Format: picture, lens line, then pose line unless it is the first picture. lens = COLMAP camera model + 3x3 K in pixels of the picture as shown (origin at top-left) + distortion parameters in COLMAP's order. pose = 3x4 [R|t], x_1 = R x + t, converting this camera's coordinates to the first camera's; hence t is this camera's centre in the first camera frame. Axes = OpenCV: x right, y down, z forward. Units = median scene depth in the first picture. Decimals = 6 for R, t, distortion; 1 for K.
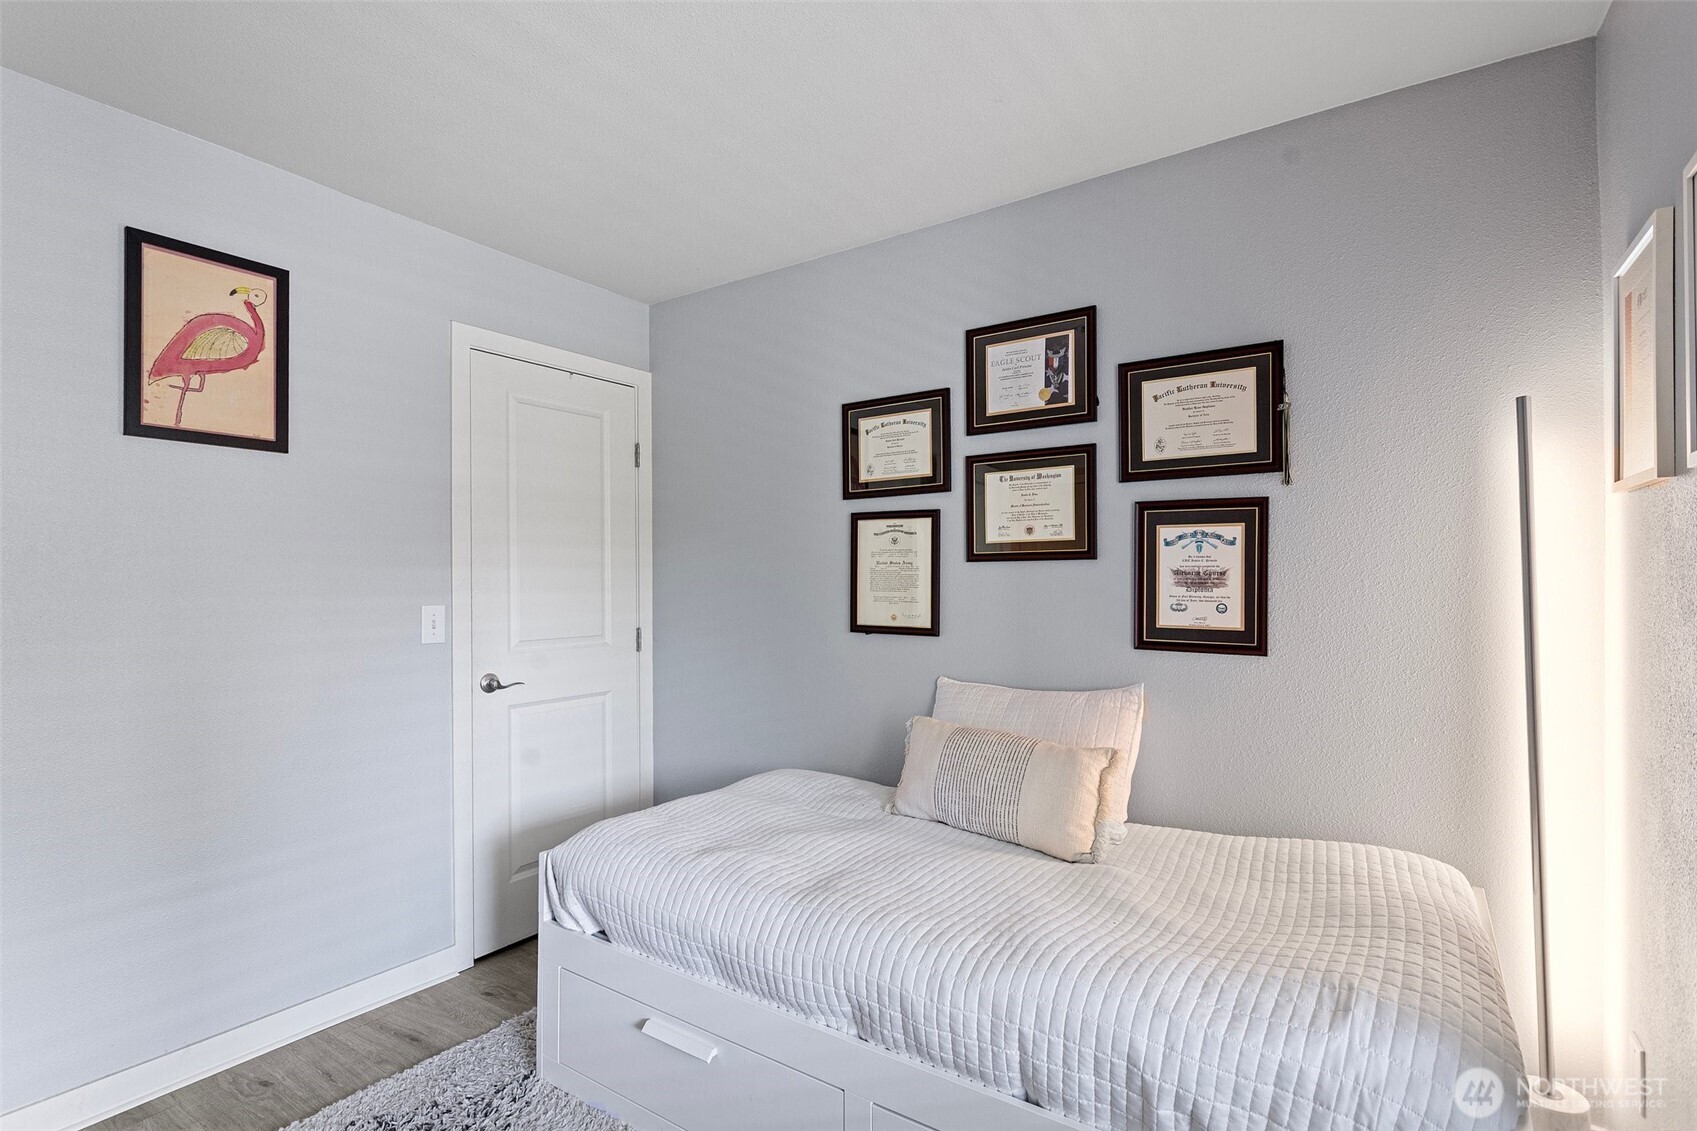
lens RADIAL K [[829.5, 0, 846.7], [0, 829.5, 576.3], [0, 0, 1]] dist [-0.006320, 0.000576]
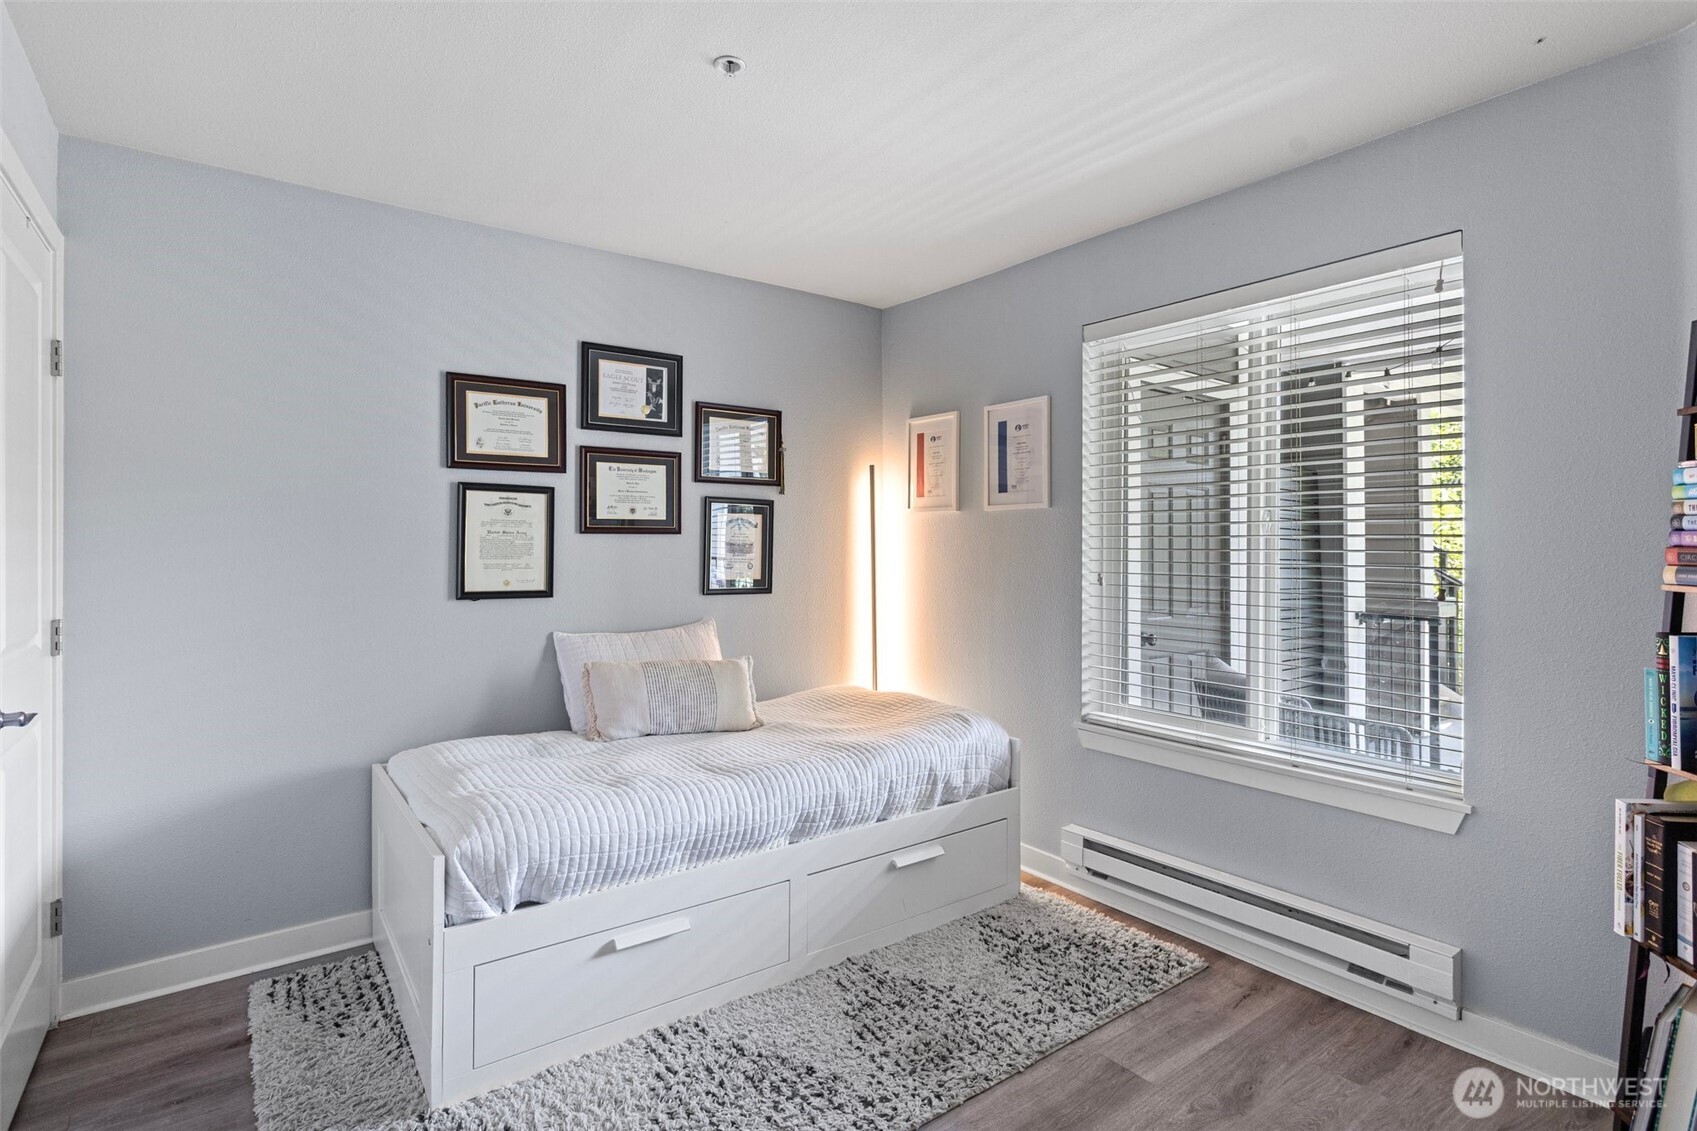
lens RADIAL K [[829.5, 0, 843.9], [0, 829.5, 551.3], [0, 0, 1]] dist [-0.006320, 0.000576]
pose [[0.321304, -0.003872, 0.946968, -0.886840], [-0.007684, 0.999948, 0.006696, -0.002475], [-0.946945, -0.009428, 0.321257, 0.253760]]
